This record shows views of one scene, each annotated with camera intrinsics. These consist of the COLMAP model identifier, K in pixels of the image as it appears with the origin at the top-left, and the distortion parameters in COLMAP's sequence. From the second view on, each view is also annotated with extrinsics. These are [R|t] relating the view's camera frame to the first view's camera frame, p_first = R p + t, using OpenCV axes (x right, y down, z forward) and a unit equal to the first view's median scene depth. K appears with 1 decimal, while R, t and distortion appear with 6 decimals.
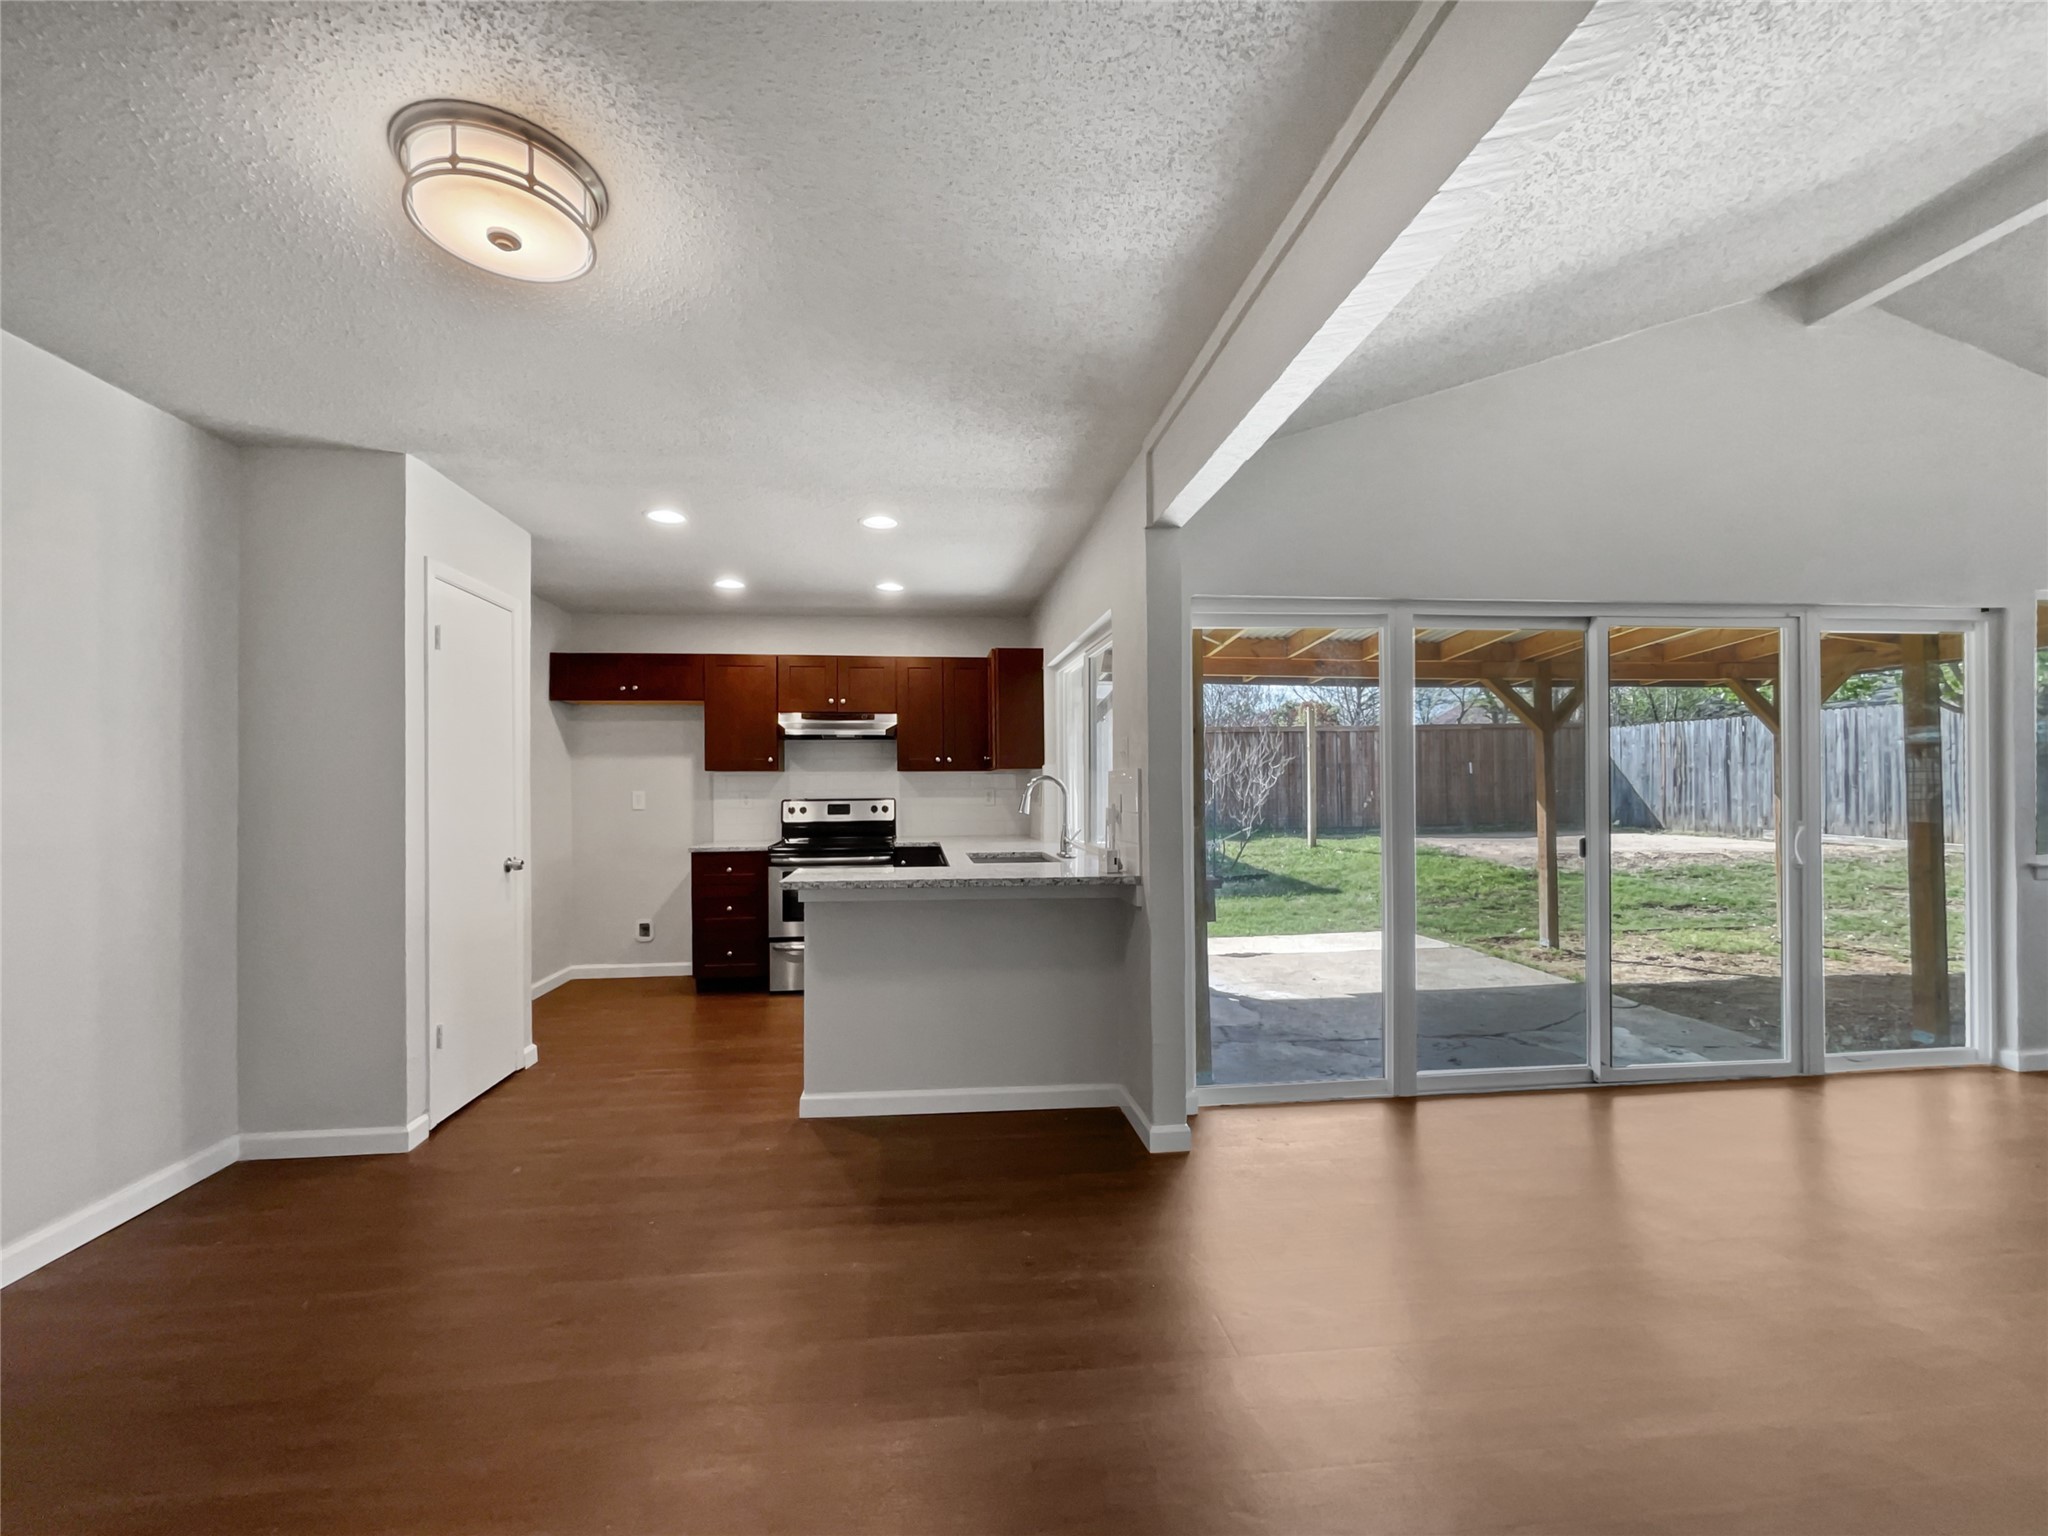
lens RADIAL K [[831.3, 0, 1009.1], [0, 831.3, 788.8], [0, 0, 1]] dist [0.015286, -0.002021]
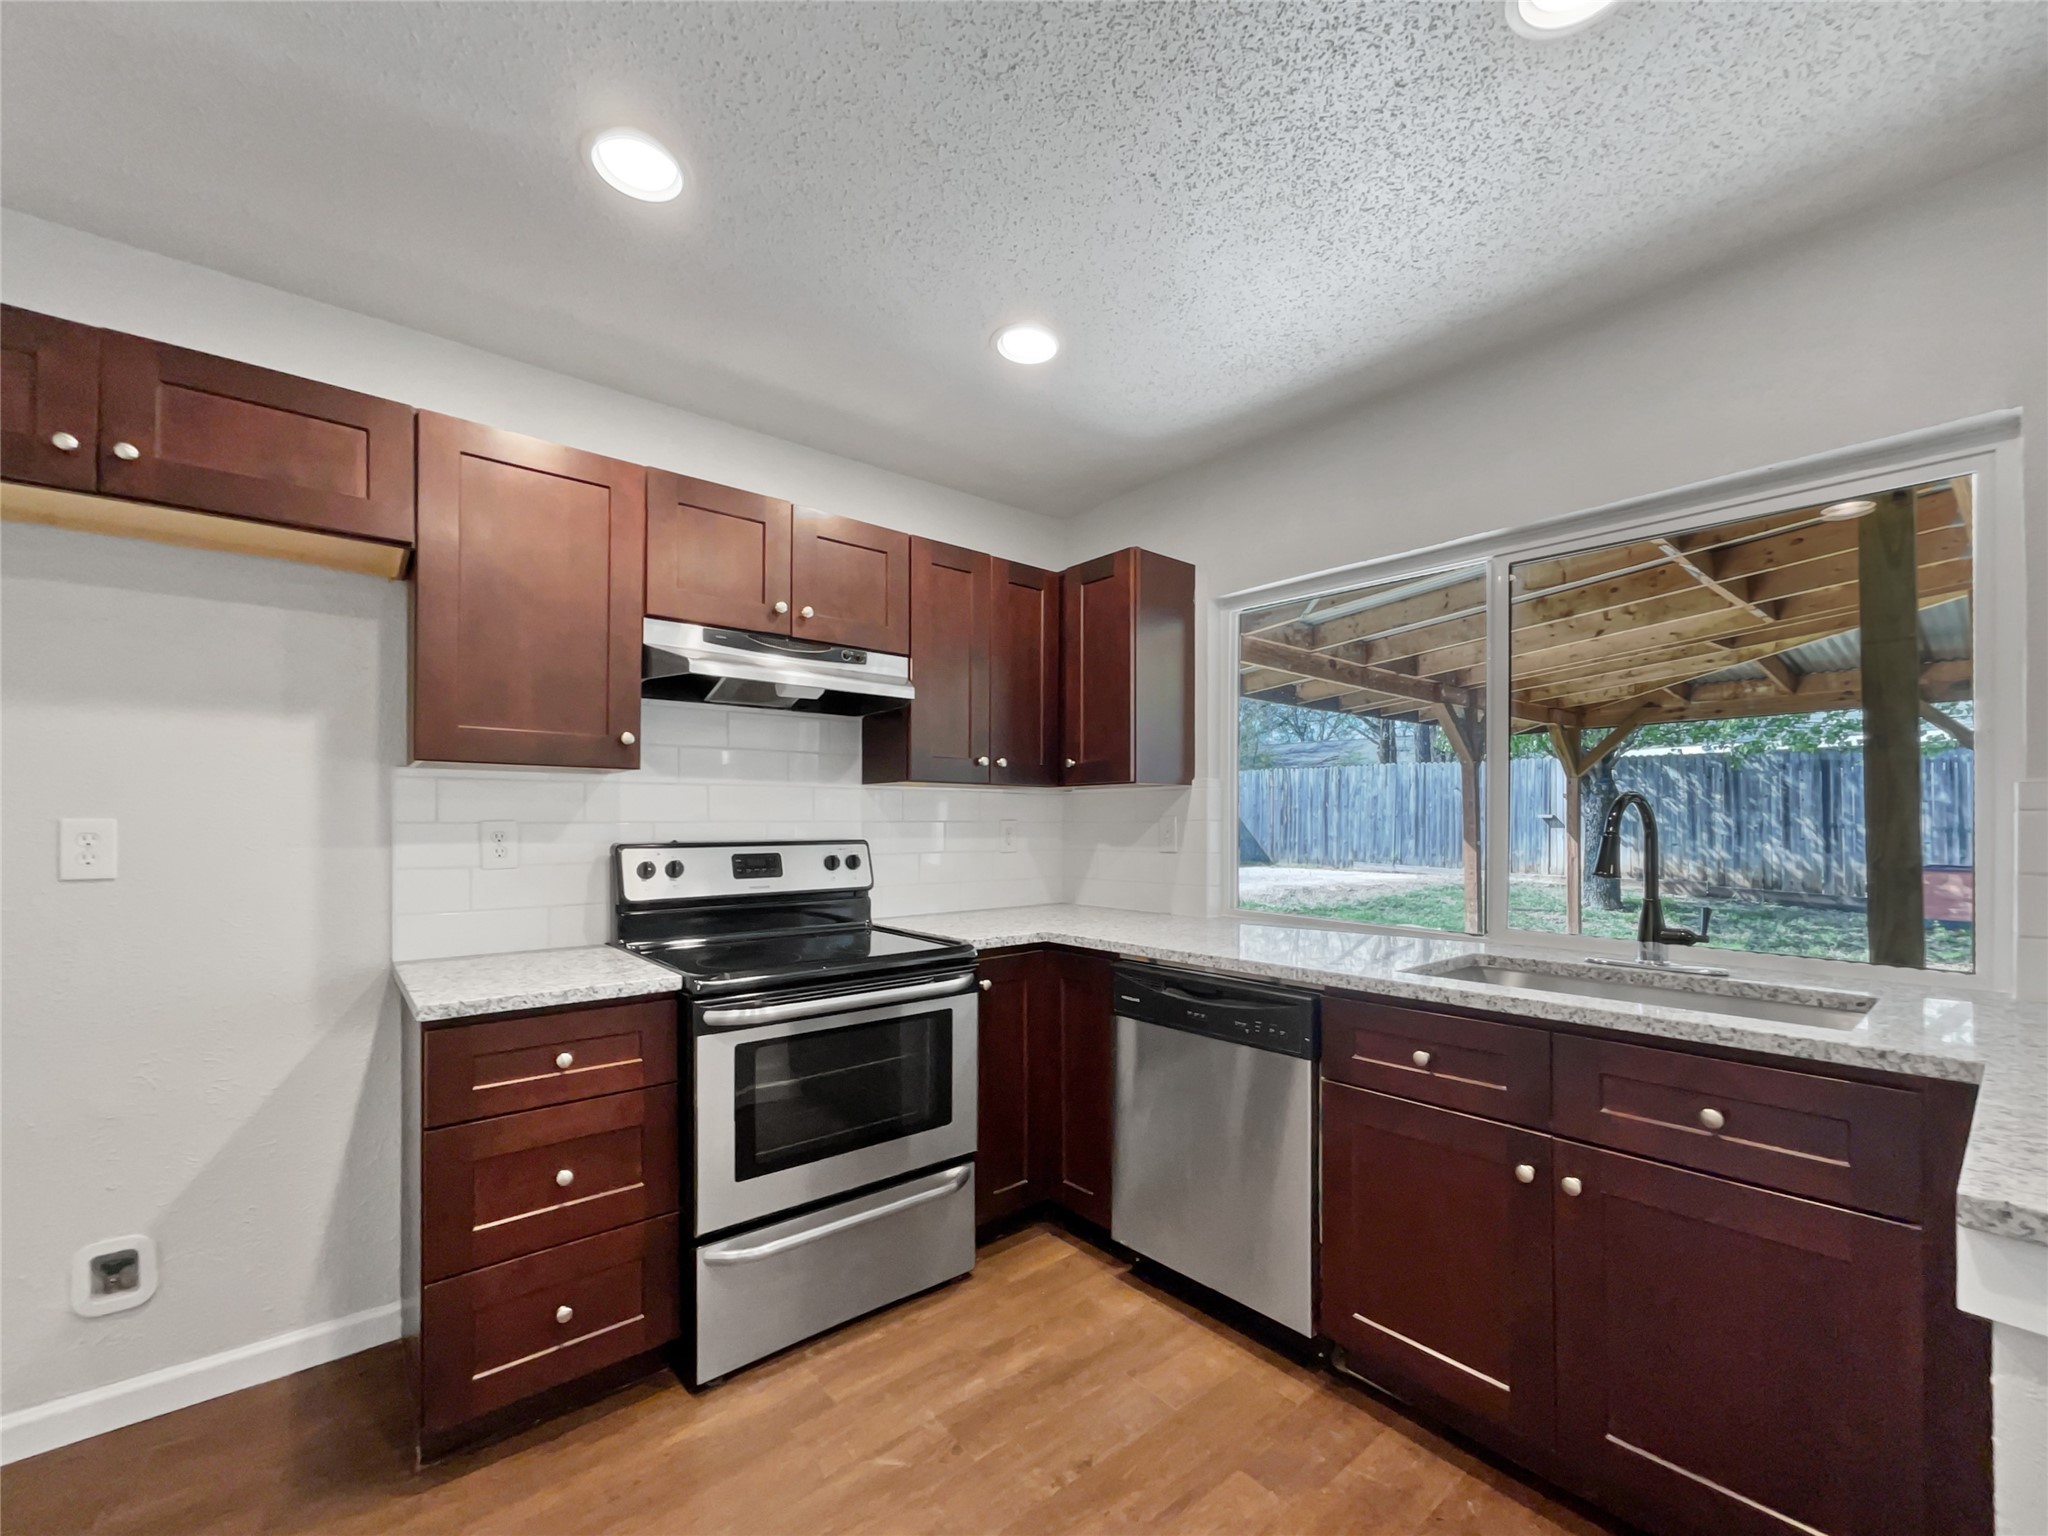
lens RADIAL K [[831.3, 0, 991.3], [0, 831.3, 827.0], [0, 0, 1]] dist [0.015286, -0.002021]
pose [[0.839680, 0.006279, 0.543045, -0.260416], [-0.008871, 0.999958, 0.002156, 0.001862], [-0.543009, -0.006628, 0.839701, 0.438202]]
